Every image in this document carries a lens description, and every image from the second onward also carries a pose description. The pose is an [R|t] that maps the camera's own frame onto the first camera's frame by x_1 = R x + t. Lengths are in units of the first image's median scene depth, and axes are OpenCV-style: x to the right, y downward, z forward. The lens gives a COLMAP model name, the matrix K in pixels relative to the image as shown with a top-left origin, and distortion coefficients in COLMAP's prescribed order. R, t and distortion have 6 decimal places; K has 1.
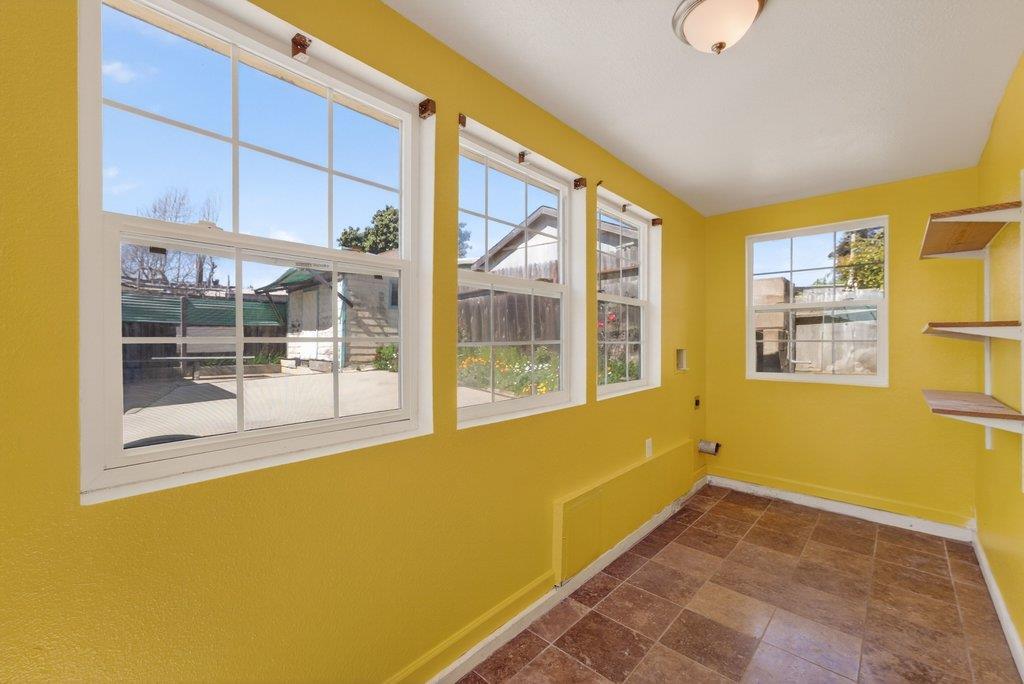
lens RADIAL K [[411.0, 0, 508.7], [0, 411.0, 339.1], [0, 0, 1]] dist [0.003379, 0.000591]
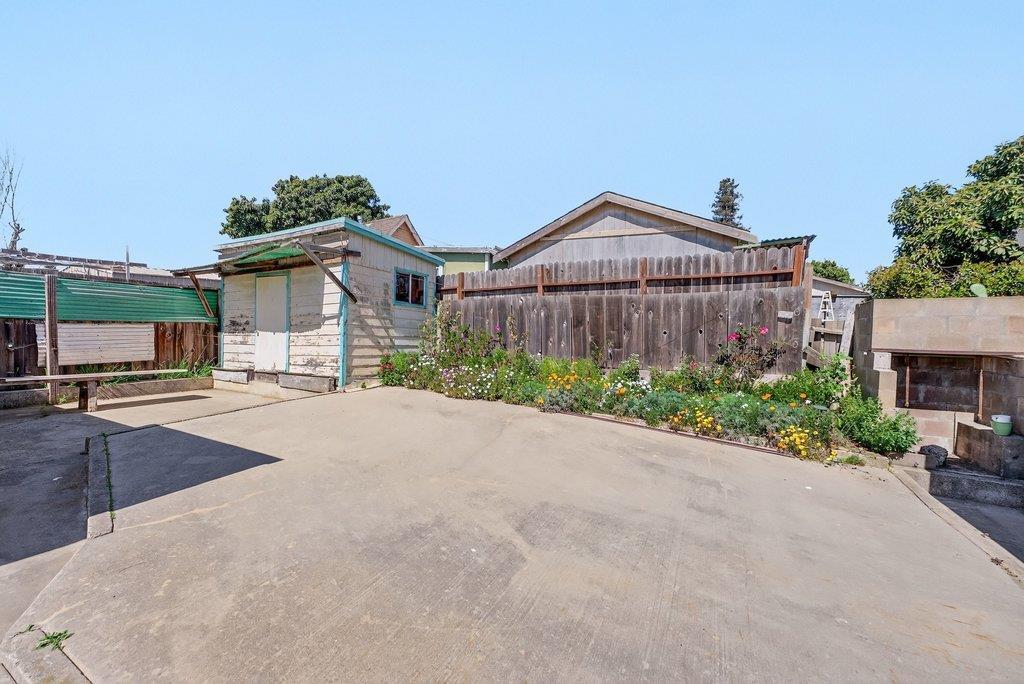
lens RADIAL K [[391.9, 0, 514.5], [0, 391.9, 350.4], [0, 0, 1]] dist [0.003654, 0.000267]
pose [[0.955451, -0.002013, 0.295144, -0.280998], [-0.012646, 0.998779, 0.047750, -0.026146], [-0.294880, -0.049356, 0.954259, 0.218684]]
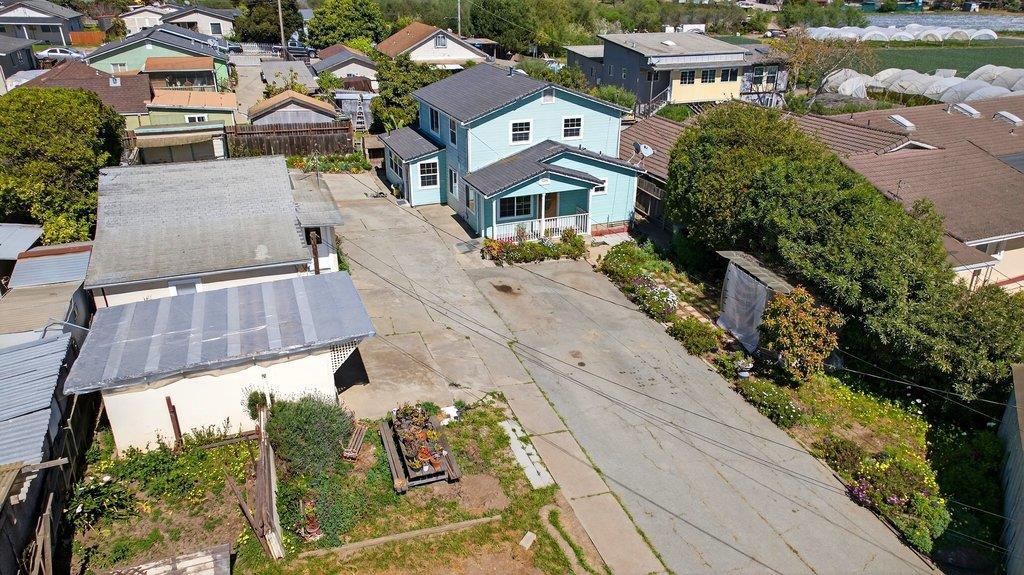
lens RADIAL K [[698.8, 0, 513.8], [0, 698.8, 288.2], [0, 0, 1]] dist [0.002219, 0.000303]
pose [[0.427530, -0.363074, 0.827886, -2.622151], [-0.005623, 0.914716, 0.404057, -0.787055], [-0.903984, -0.177402, 0.389027, -1.648975]]
